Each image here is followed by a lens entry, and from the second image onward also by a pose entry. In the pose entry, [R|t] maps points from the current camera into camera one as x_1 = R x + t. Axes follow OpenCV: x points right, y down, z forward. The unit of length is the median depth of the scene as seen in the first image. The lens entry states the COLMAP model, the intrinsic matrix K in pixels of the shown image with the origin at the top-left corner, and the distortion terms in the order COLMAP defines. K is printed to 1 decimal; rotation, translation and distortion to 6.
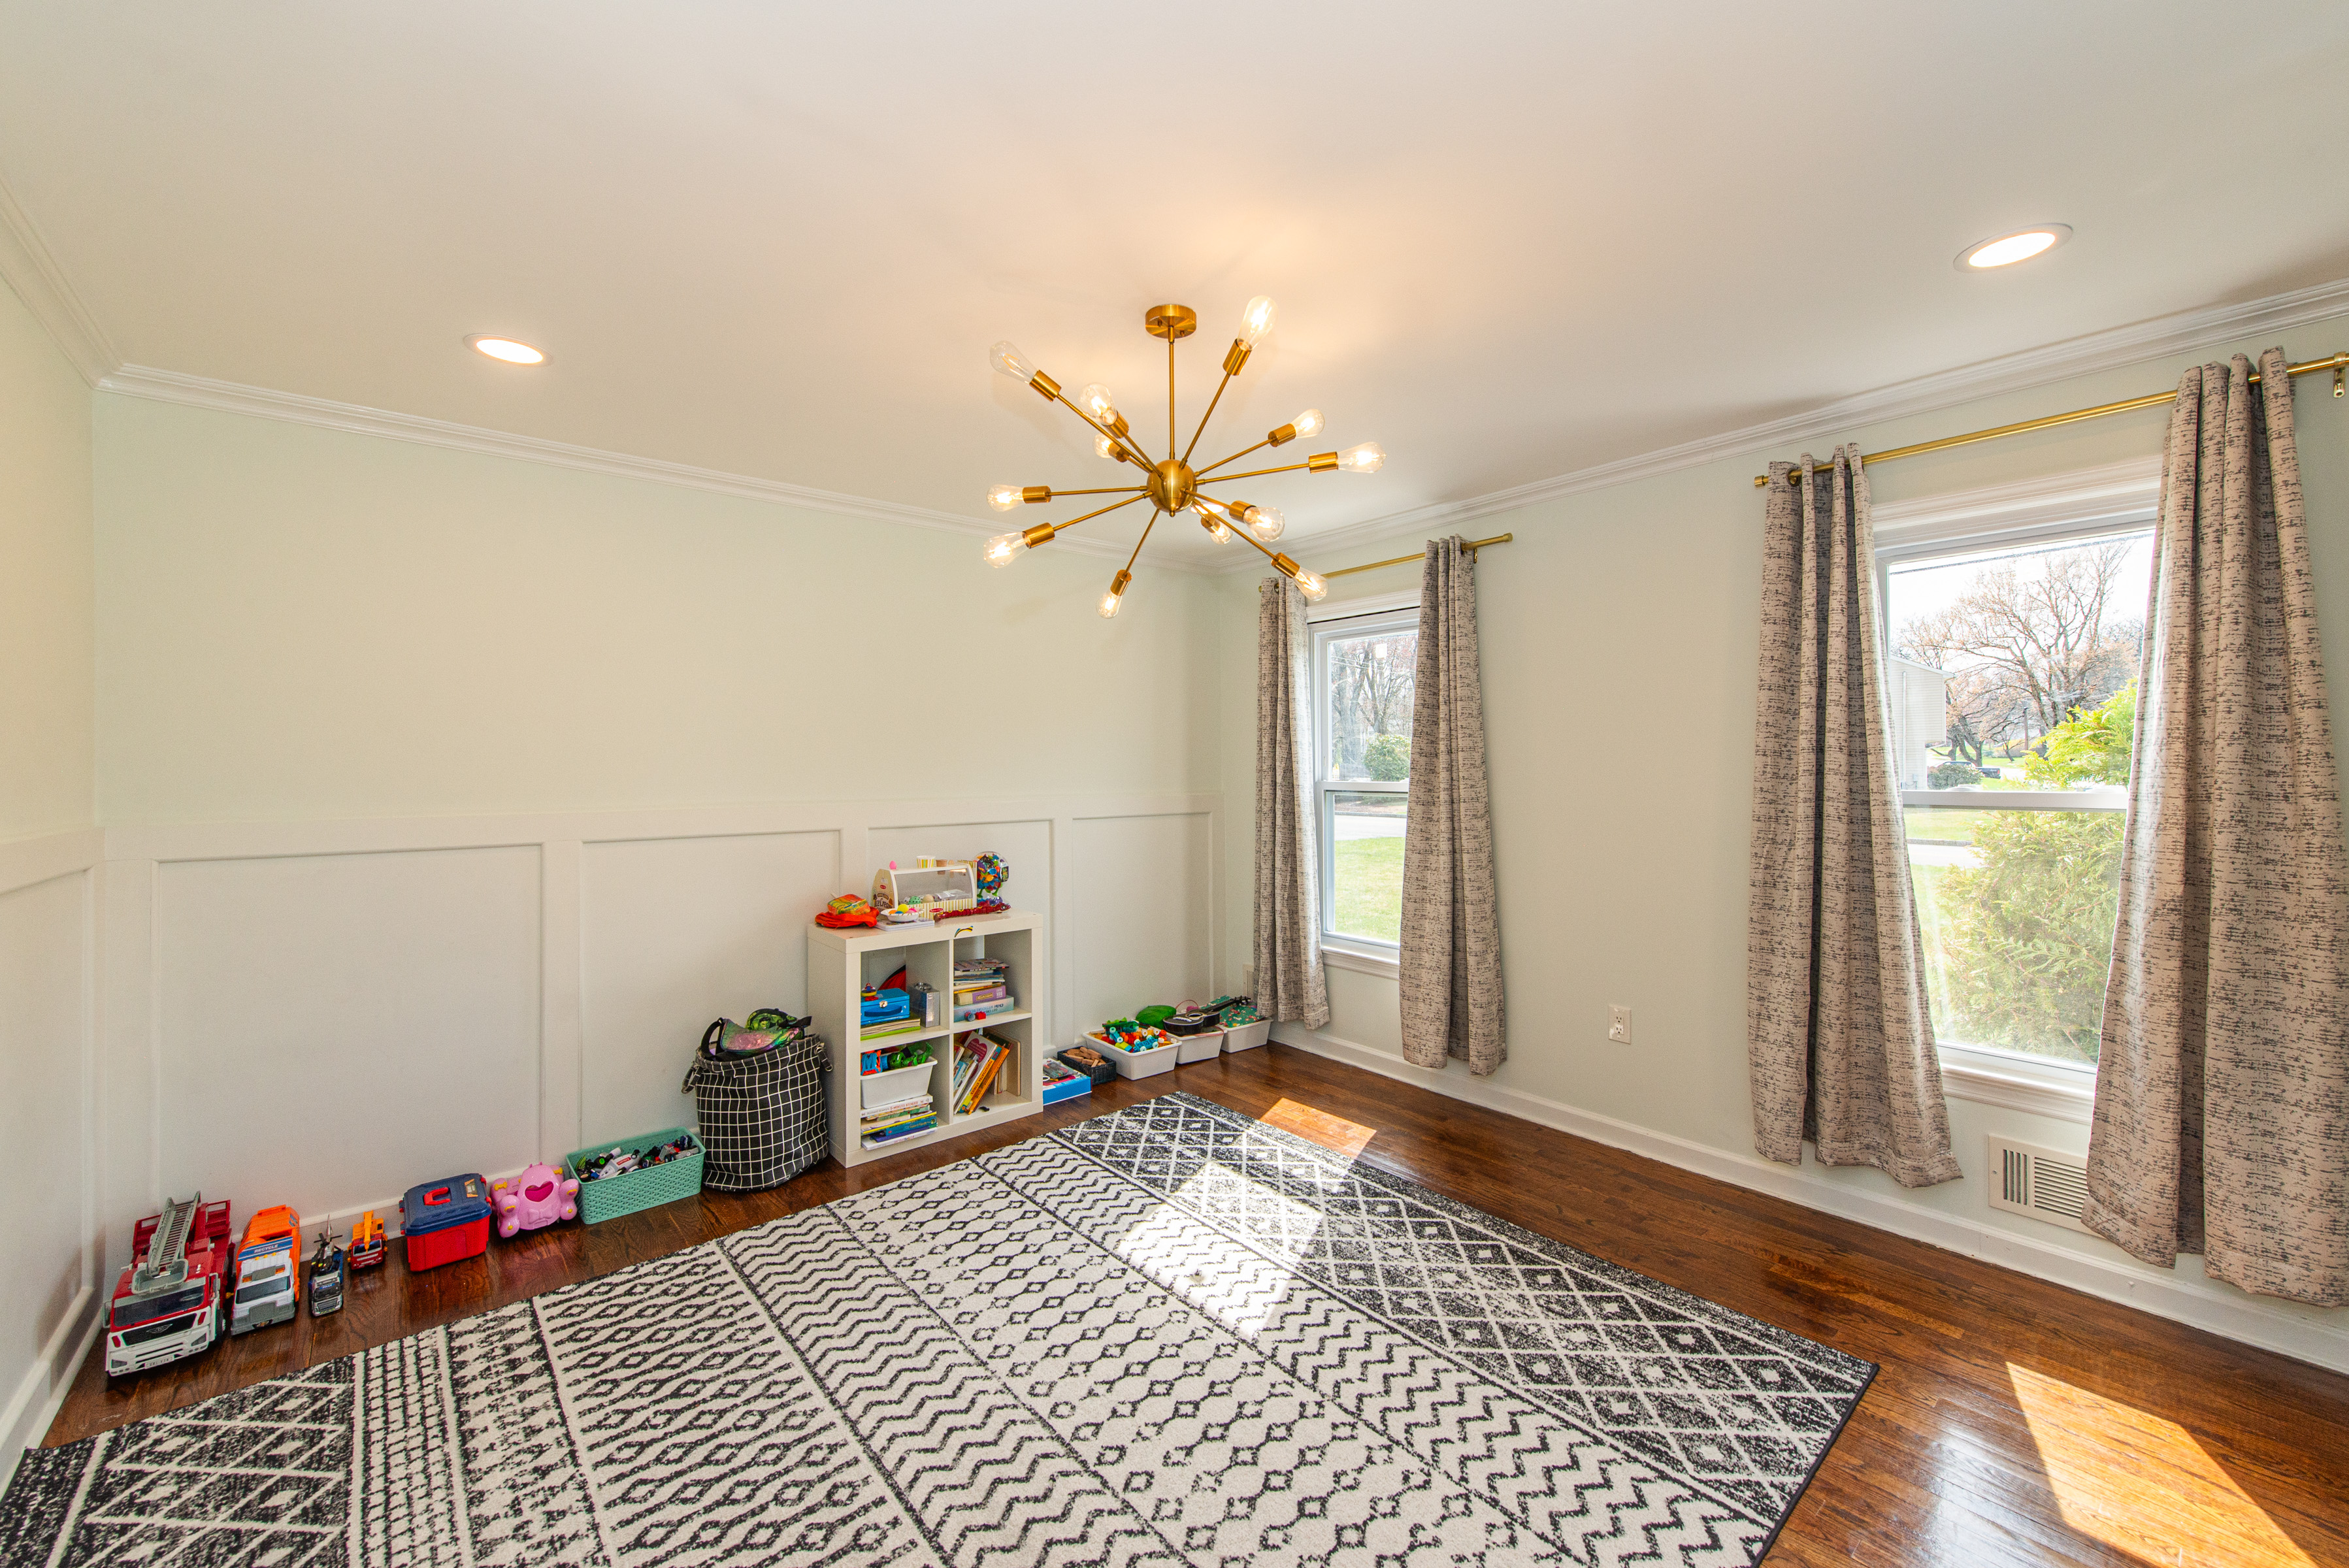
lens RADIAL K [[929.6, 0, 1153.7], [0, 929.6, 764.7], [0, 0, 1]] dist [0.015485, -0.003493]
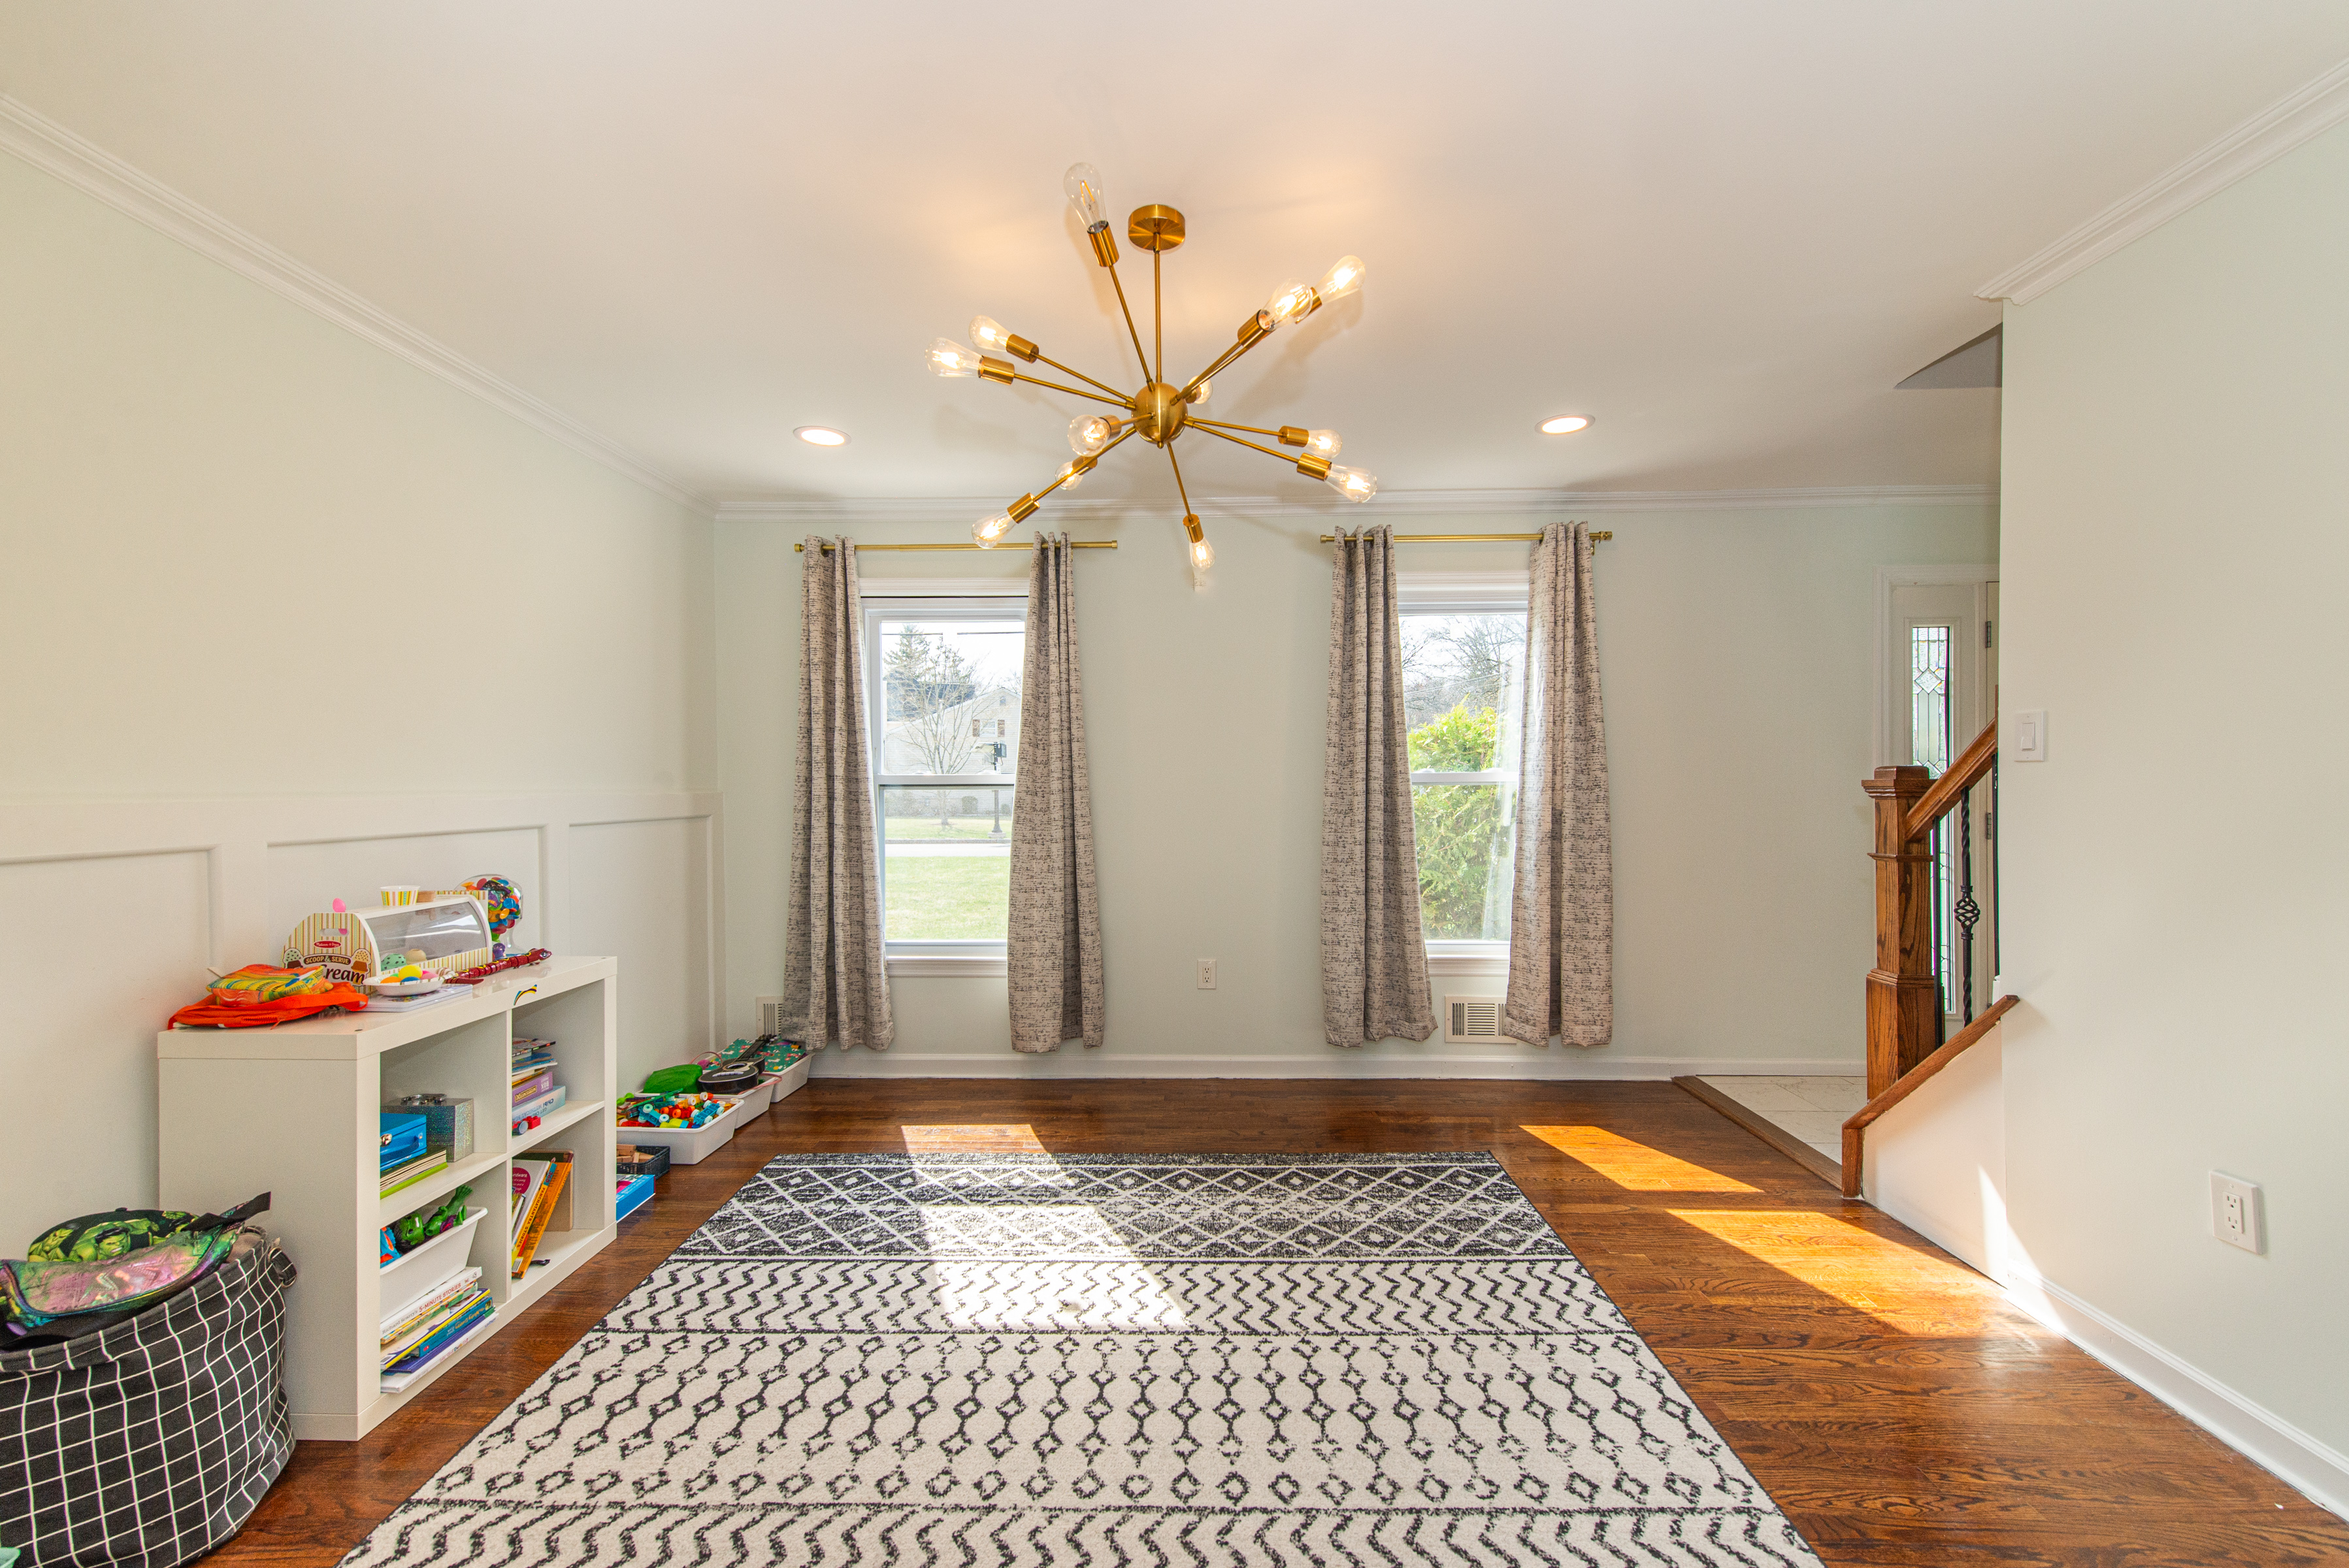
lens RADIAL K [[929.6, 0, 1178.3], [0, 929.6, 792.0], [0, 0, 1]] dist [0.015485, -0.003493]
pose [[0.661280, -0.007027, 0.750106, -0.460582], [0.001498, 0.999966, 0.008047, 0.041387], [-0.750138, -0.004198, 0.661268, 0.278880]]
